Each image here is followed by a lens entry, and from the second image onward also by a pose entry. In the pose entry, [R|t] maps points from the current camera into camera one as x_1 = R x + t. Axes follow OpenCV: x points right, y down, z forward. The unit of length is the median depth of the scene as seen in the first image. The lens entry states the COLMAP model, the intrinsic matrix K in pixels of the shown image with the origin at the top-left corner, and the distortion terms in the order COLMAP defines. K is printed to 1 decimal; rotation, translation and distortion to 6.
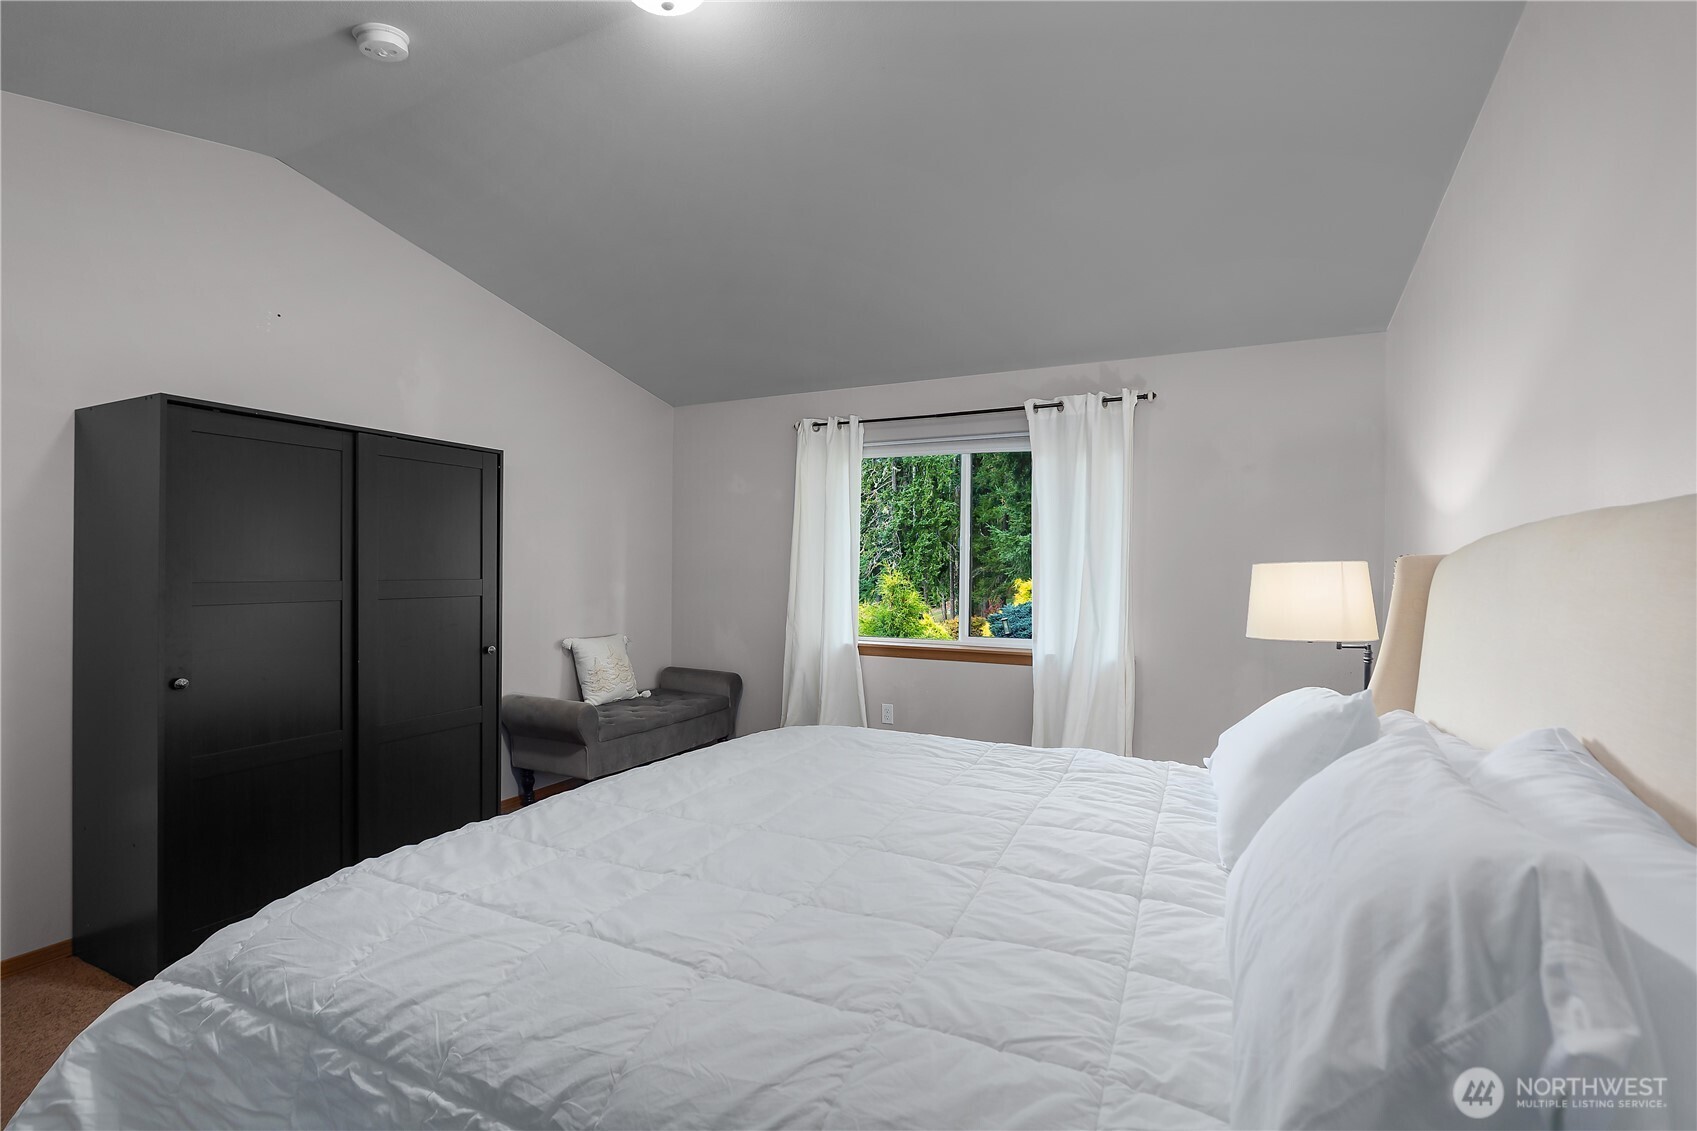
lens RADIAL K [[764.2, 0, 852.0], [0, 764.2, 558.2], [0, 0, 1]] dist [-0.000123, 0.000177]
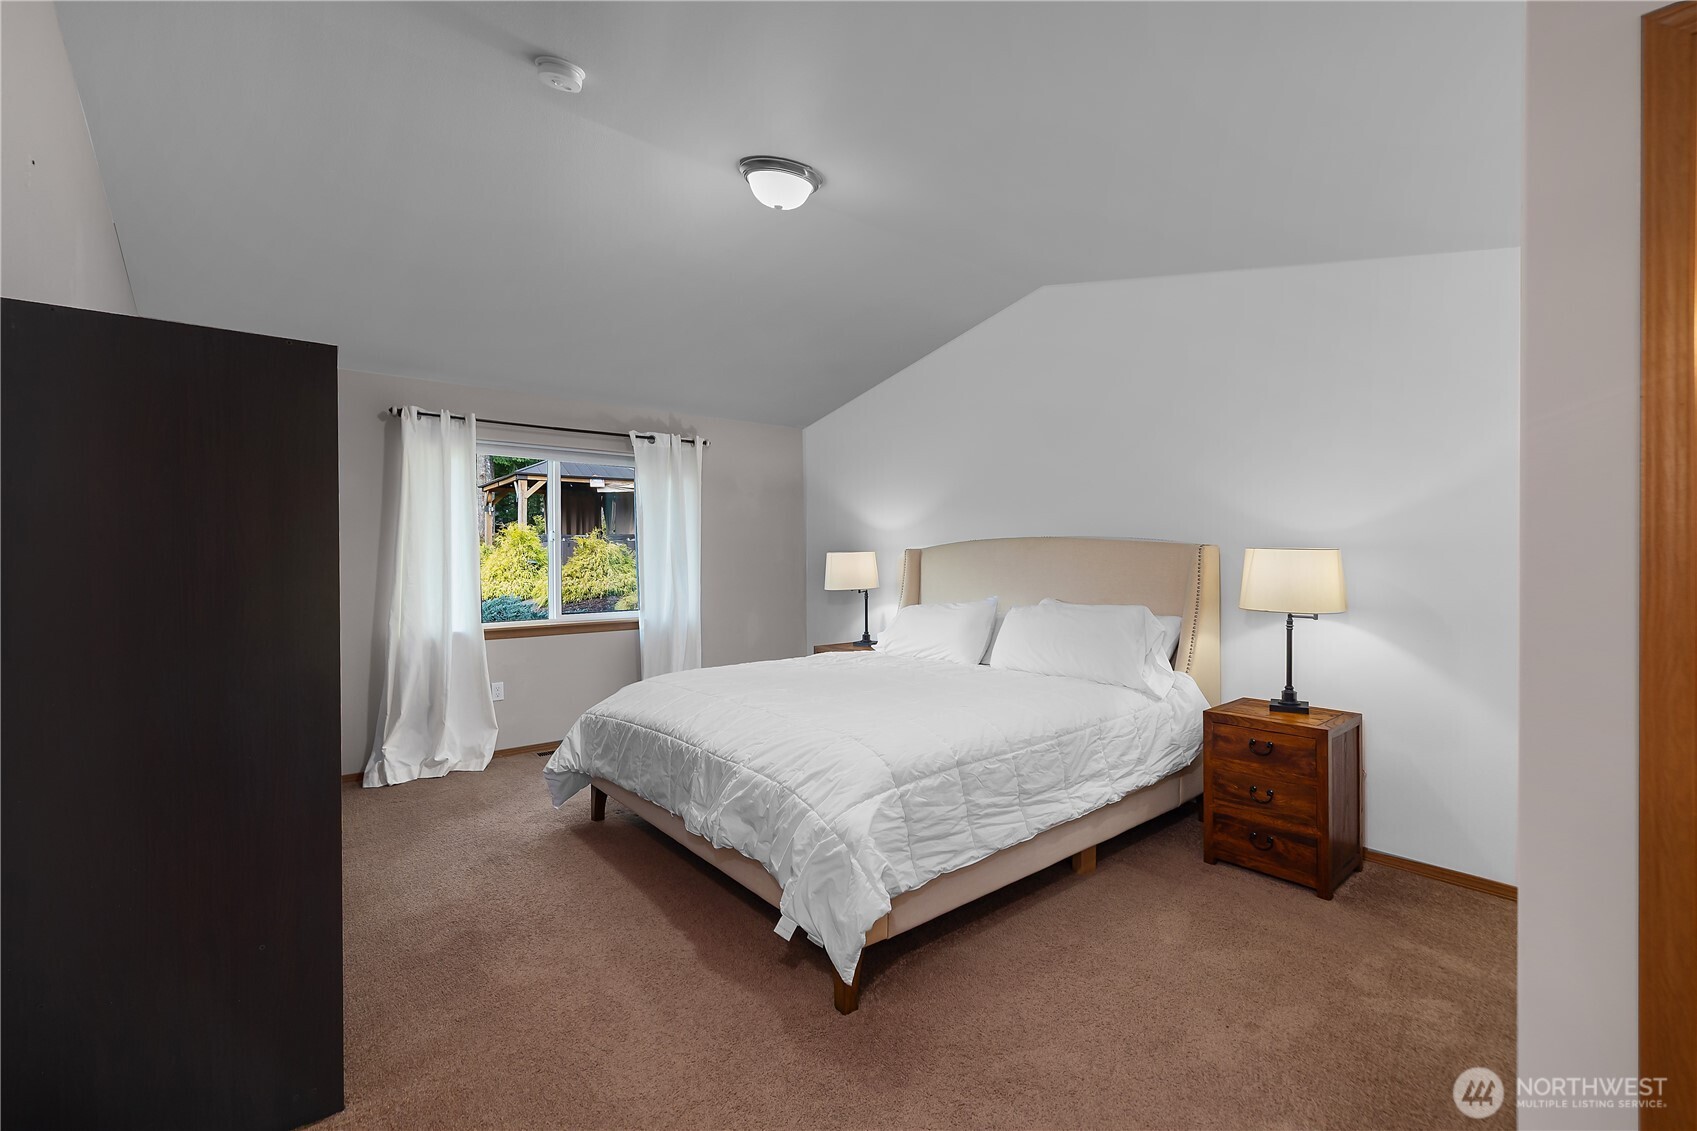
lens RADIAL K [[732.7, 0, 859.7], [0, 732.7, 555.1], [0, 0, 1]] dist [-0.001806, 0.000109]
pose [[0.409403, -0.006215, 0.912332, -0.792608], [-0.001260, 0.999972, 0.007377, 0.000196], [-0.912353, -0.004169, 0.409384, 0.117528]]
